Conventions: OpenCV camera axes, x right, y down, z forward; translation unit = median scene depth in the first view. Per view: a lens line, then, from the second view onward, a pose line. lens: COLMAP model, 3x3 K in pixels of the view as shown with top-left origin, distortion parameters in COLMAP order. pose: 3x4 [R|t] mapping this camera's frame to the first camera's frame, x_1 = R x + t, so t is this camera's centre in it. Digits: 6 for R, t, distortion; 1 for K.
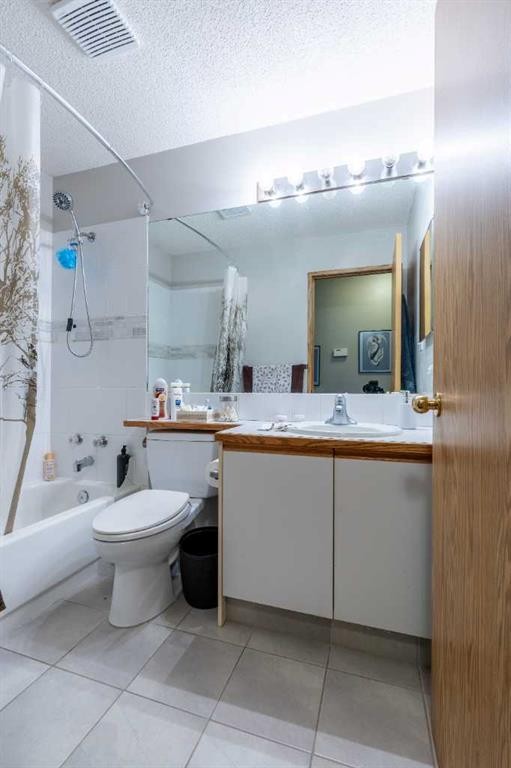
lens RADIAL K [[350.5, 0, 255.5], [0, 350.5, 384.0], [0, 0, 1]] dist [-0.001233, -0.000740]
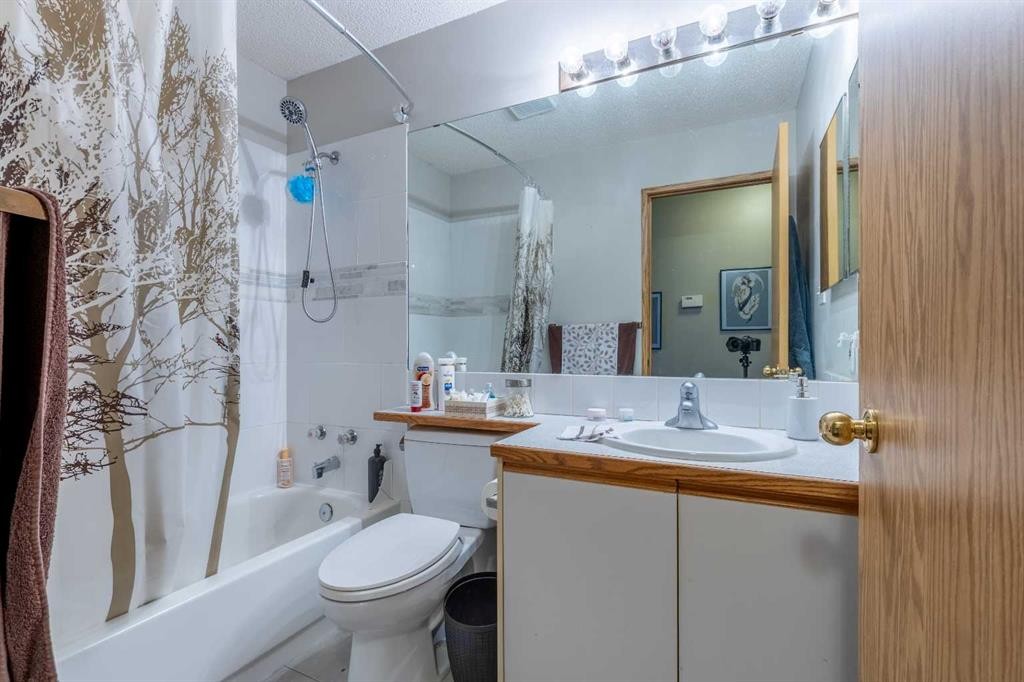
lens RADIAL K [[467.4, 0, 508.0], [0, 467.4, 340.0], [0, 0, 1]] dist [-0.001233, -0.000740]
pose [[0.990086, -0.006968, -0.140292, 0.029590], [0.007047, 0.999975, 0.000068, -0.040687], [0.140288, -0.001056, 0.990110, 0.094599]]
